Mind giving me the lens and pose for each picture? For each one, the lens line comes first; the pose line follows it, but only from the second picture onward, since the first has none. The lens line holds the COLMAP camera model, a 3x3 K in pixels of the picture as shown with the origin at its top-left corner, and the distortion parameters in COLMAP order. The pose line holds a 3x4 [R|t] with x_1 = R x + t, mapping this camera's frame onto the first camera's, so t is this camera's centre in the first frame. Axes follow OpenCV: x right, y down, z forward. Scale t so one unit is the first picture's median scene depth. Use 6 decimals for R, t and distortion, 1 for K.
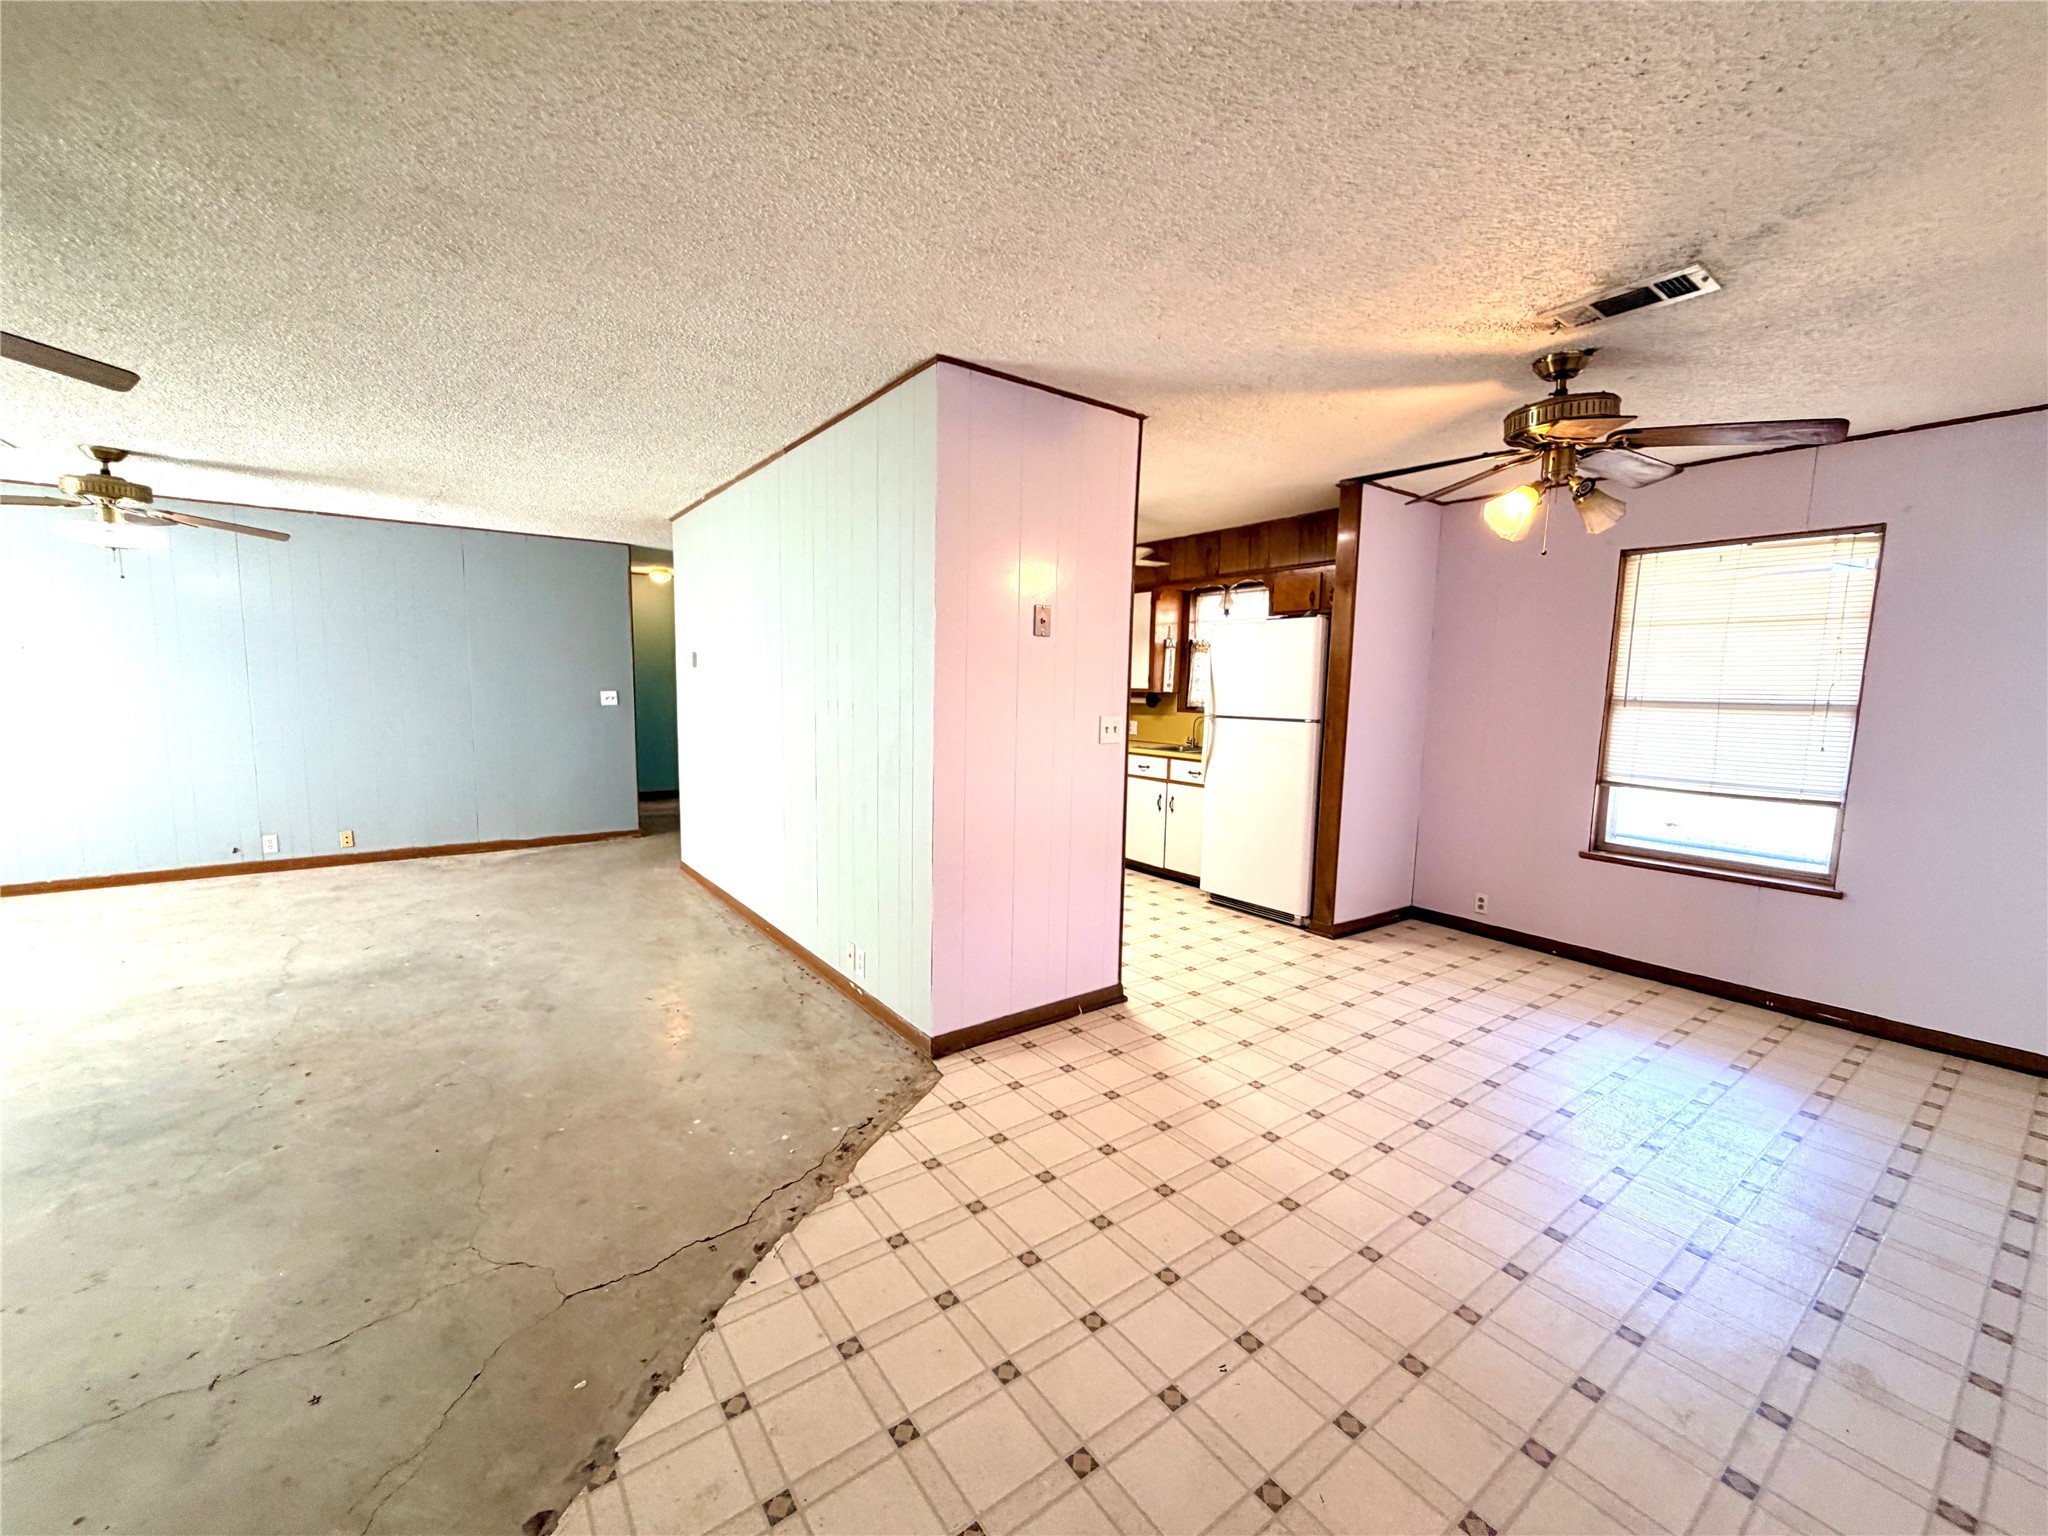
lens RADIAL K [[815.3, 0, 1020.8], [0, 815.3, 771.5], [0, 0, 1]] dist [0.004030, -0.000317]
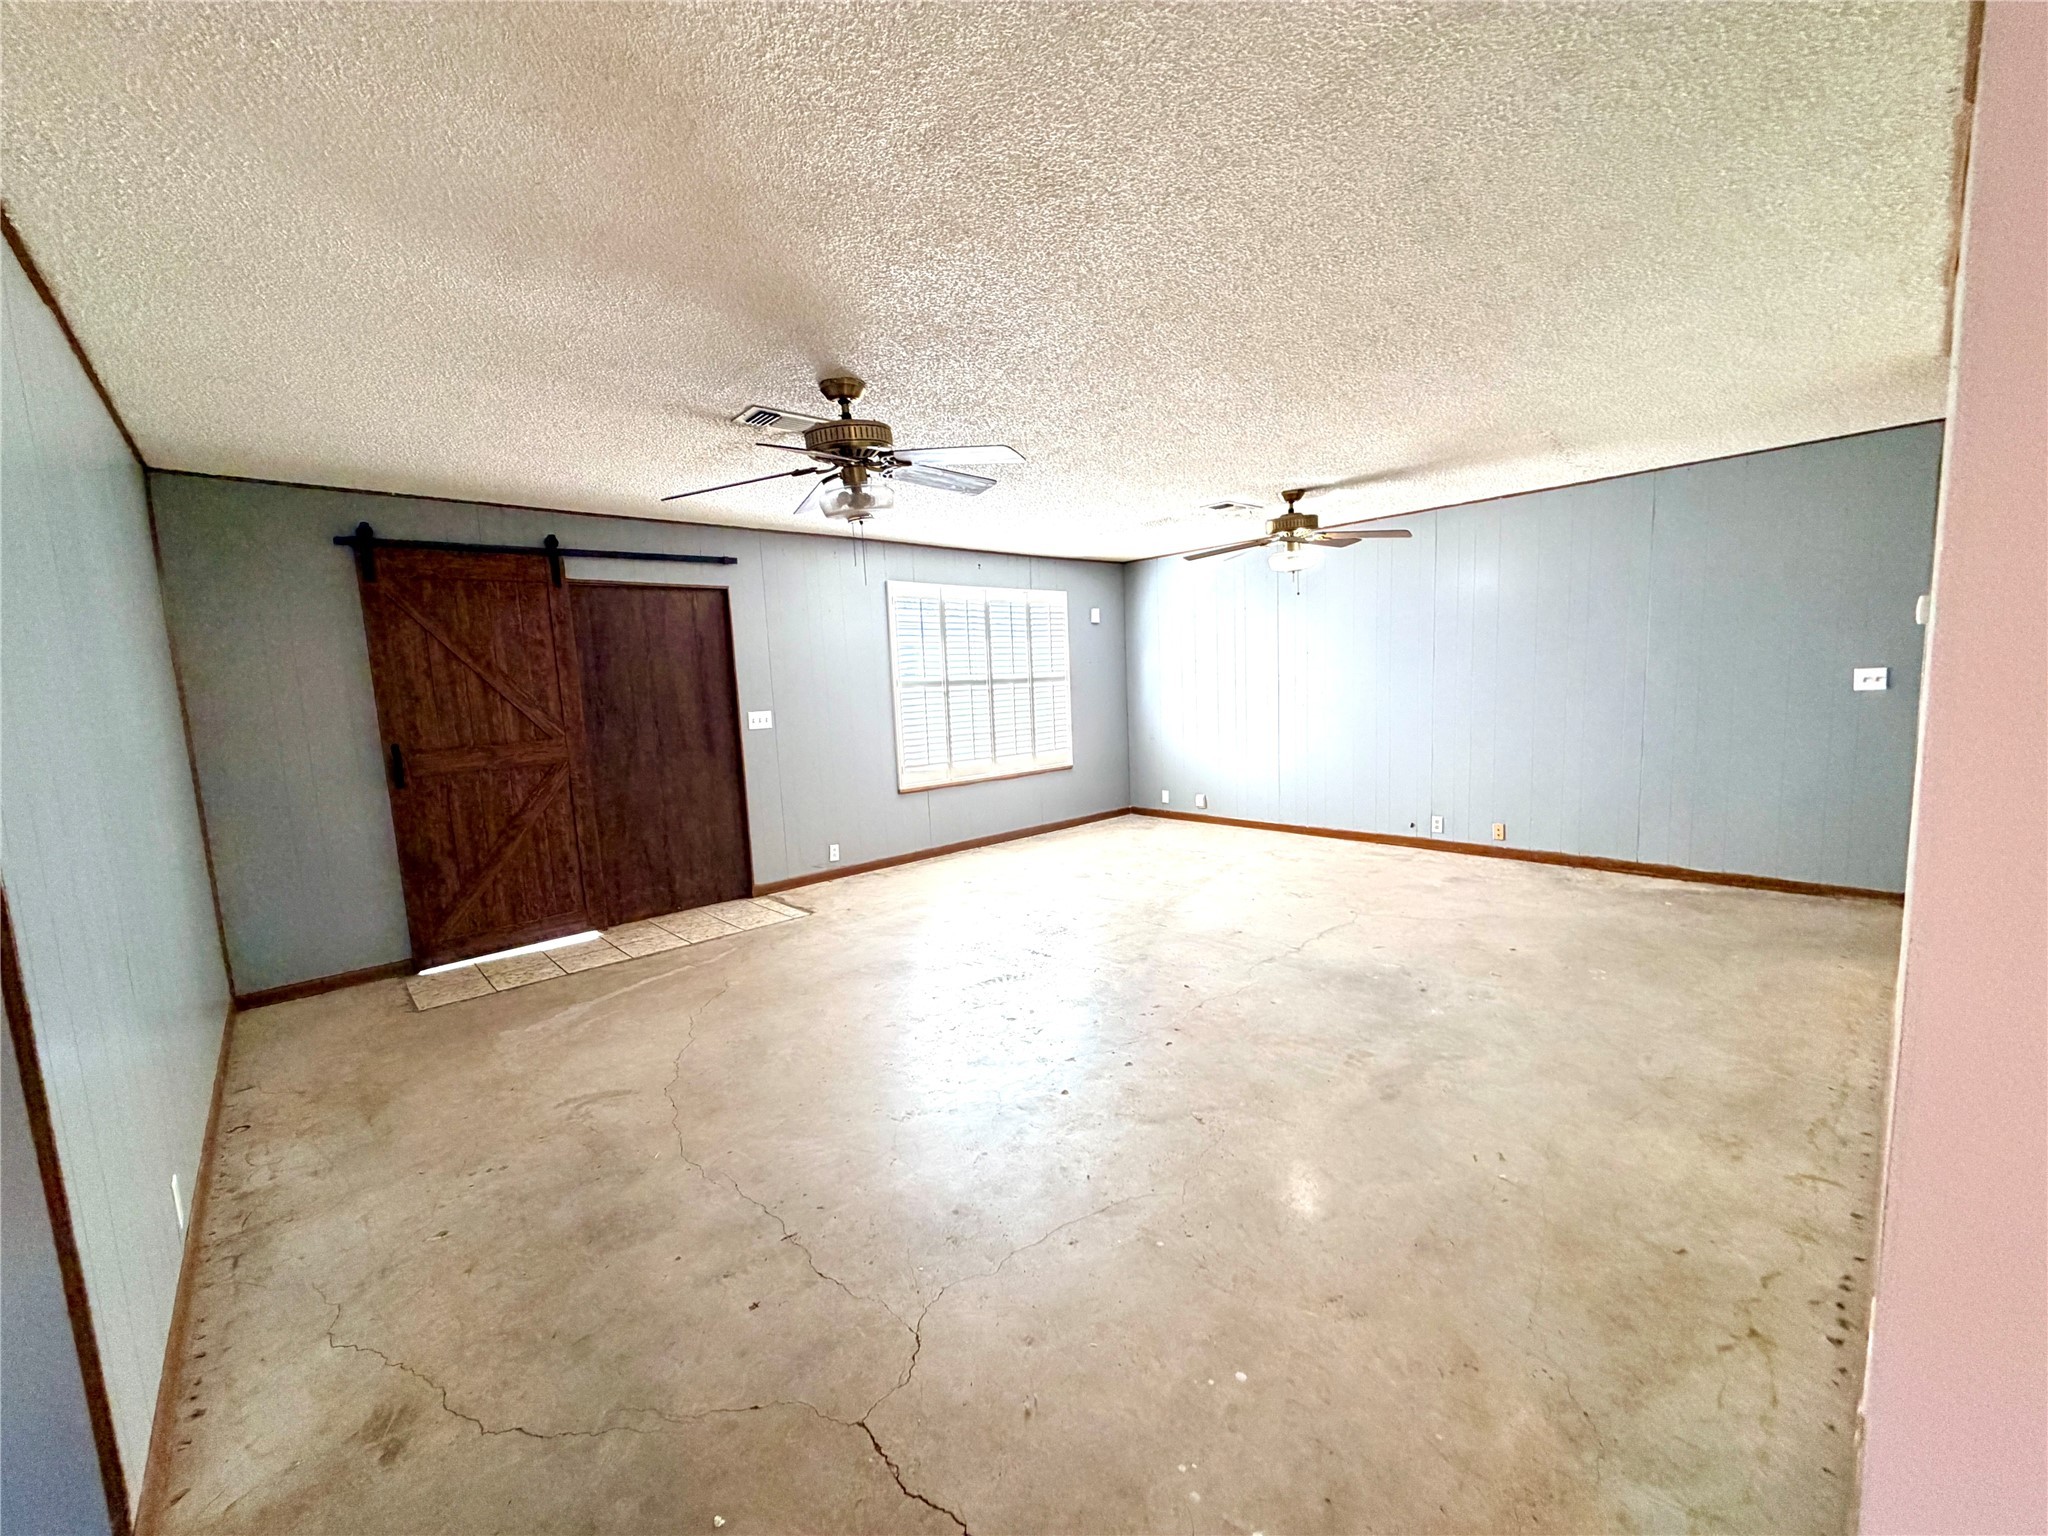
lens RADIAL K [[815.3, 0, 1023.0], [0, 815.3, 779.0], [0, 0, 1]] dist [0.004030, -0.000317]
pose [[0.106574, 0.100900, -0.989172, 0.106525], [-0.065566, 0.993386, 0.094266, -0.050809], [0.992141, 0.054809, 0.112485, 0.479672]]
